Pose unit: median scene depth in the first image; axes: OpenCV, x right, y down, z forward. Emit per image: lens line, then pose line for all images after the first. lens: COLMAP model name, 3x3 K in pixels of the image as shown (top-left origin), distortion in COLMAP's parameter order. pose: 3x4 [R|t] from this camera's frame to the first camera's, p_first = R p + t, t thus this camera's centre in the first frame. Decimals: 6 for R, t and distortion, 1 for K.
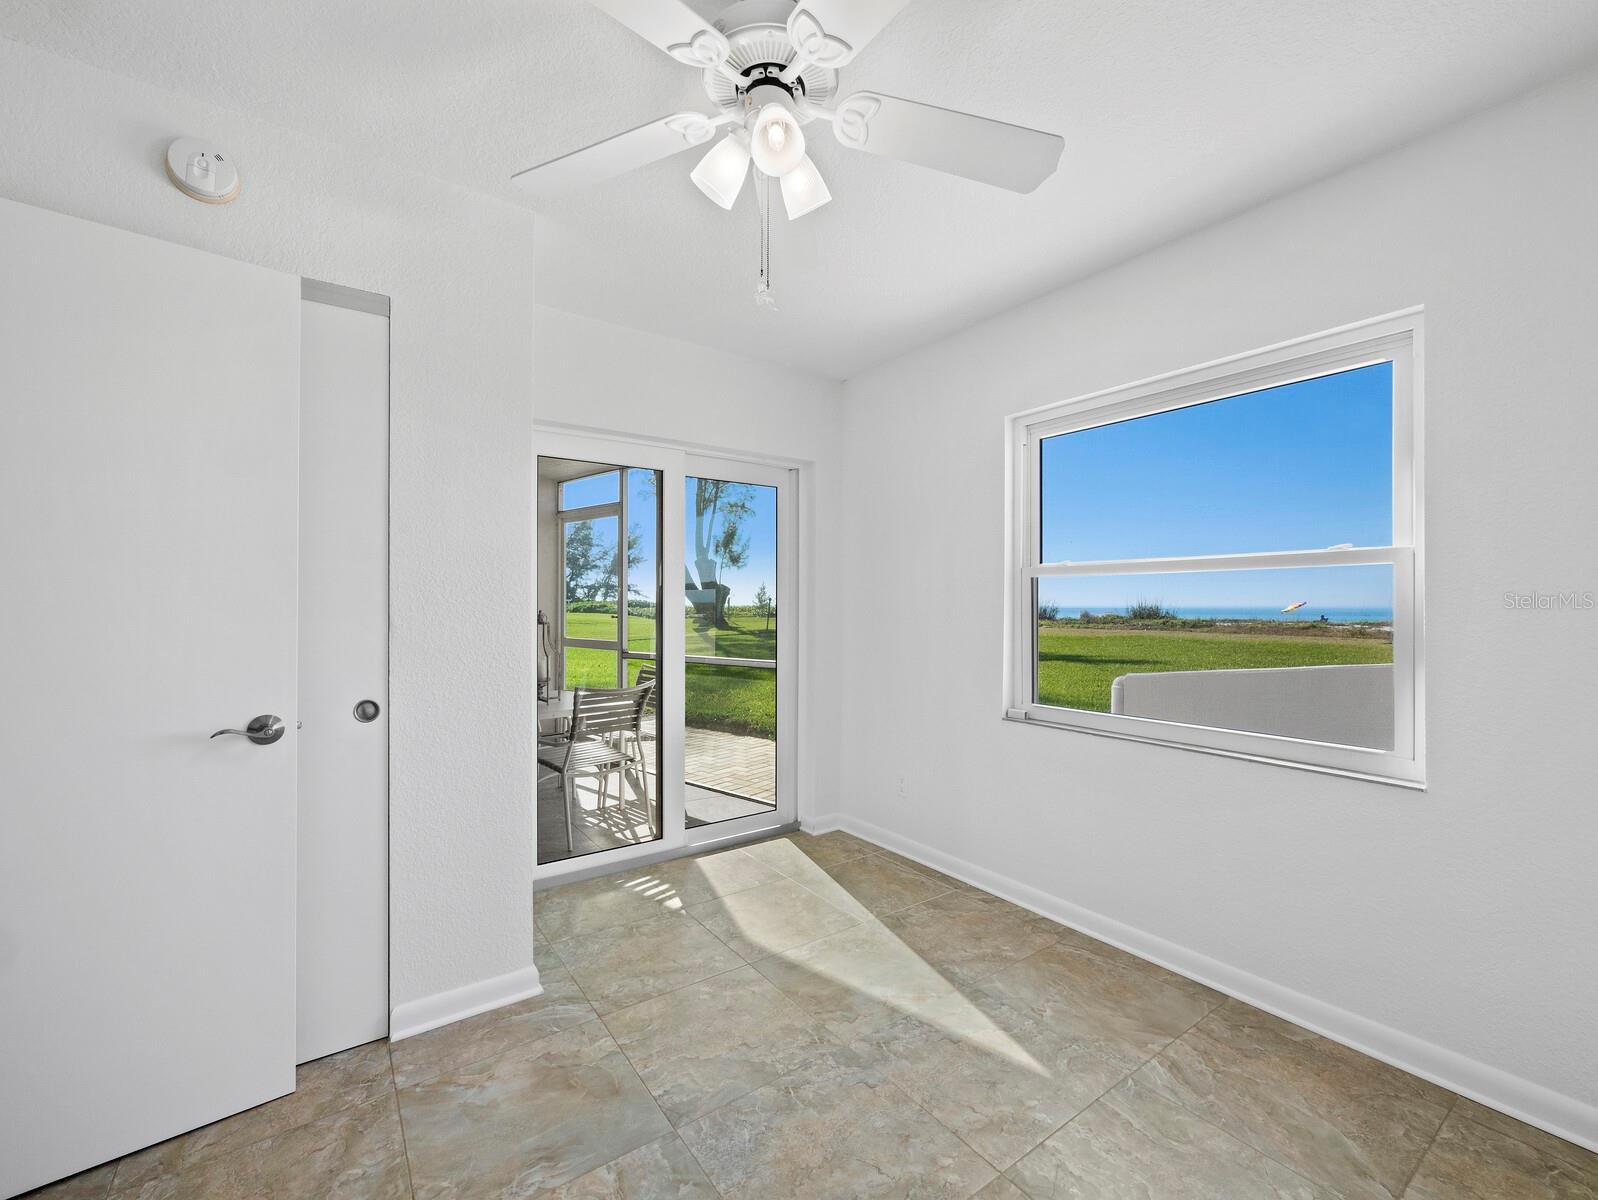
lens RADIAL K [[677.8, 0, 794.8], [0, 677.8, 605.8], [0, 0, 1]] dist [-0.011751, 0.001323]
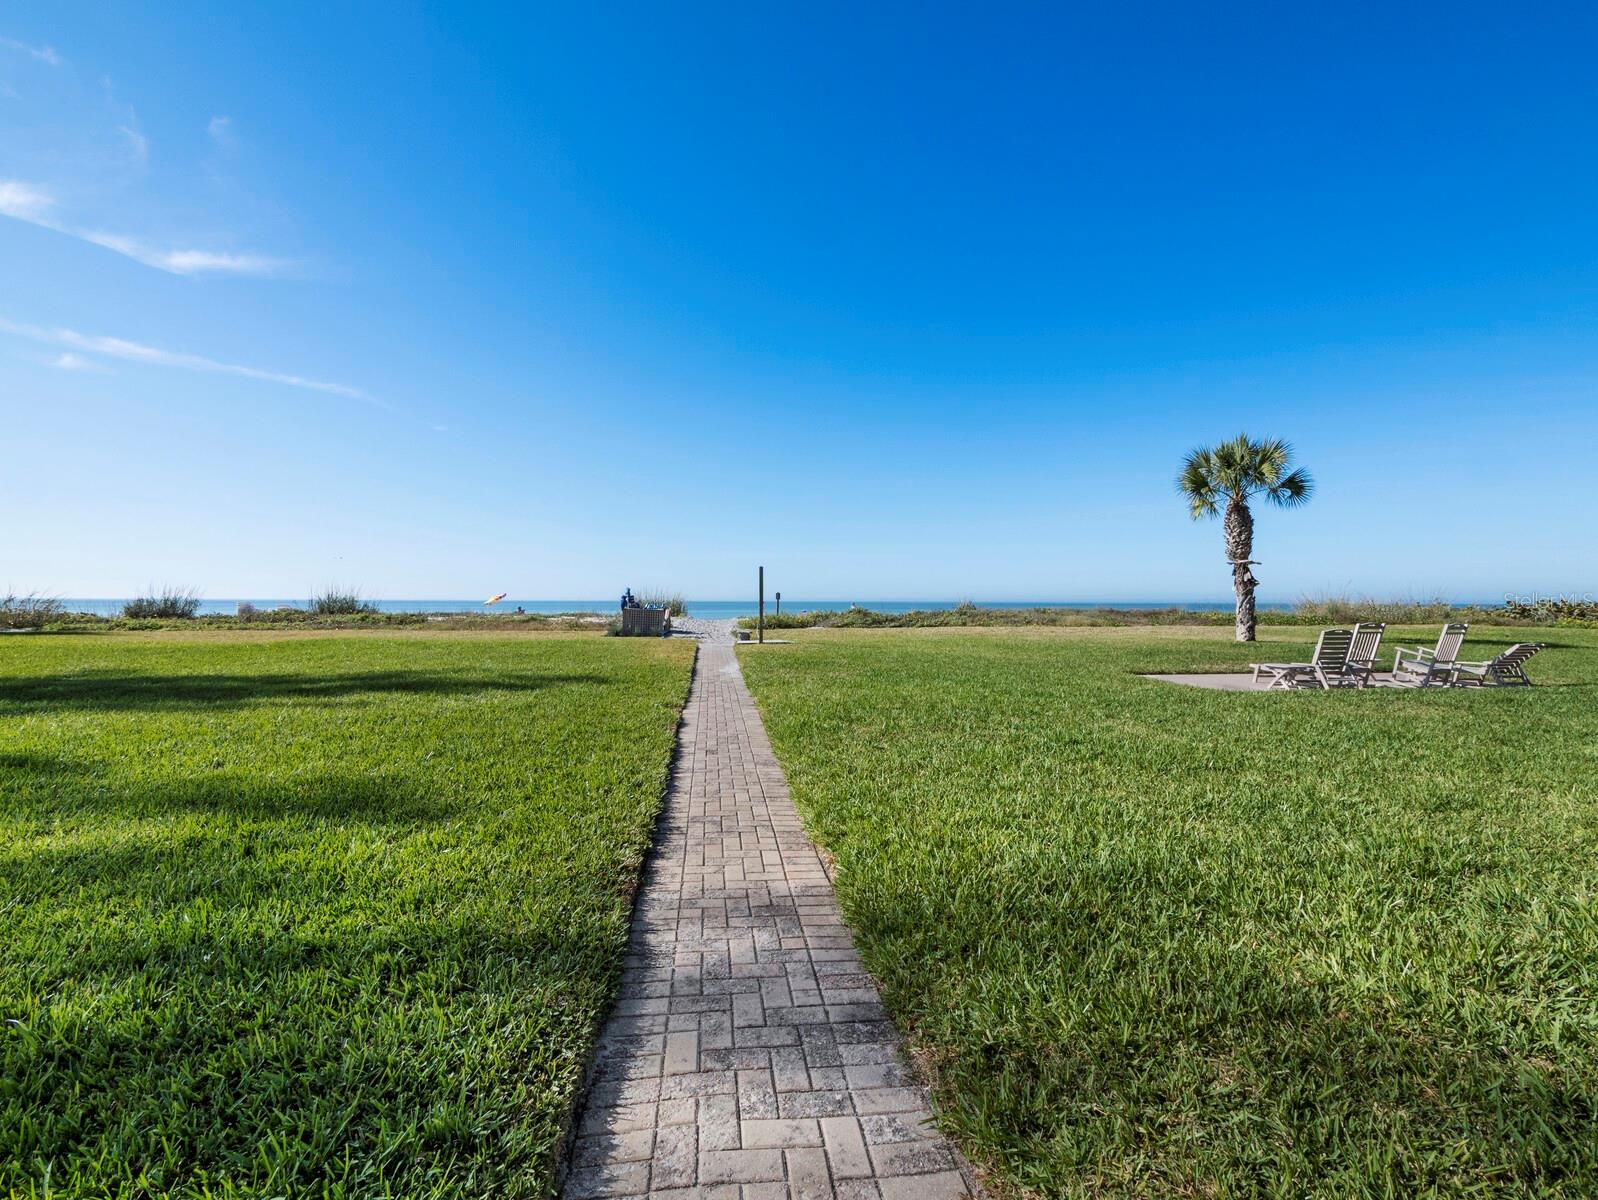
lens RADIAL K [[677.8, 0, 791.8], [0, 677.8, 602.8], [0, 0, 1]] dist [-0.011751, 0.001323]
pose [[0.477067, -0.003730, 0.878859, 1.304256], [0.000200, 0.999991, 0.004136, 0.053049], [-0.878867, -0.001797, 0.477063, 2.541833]]
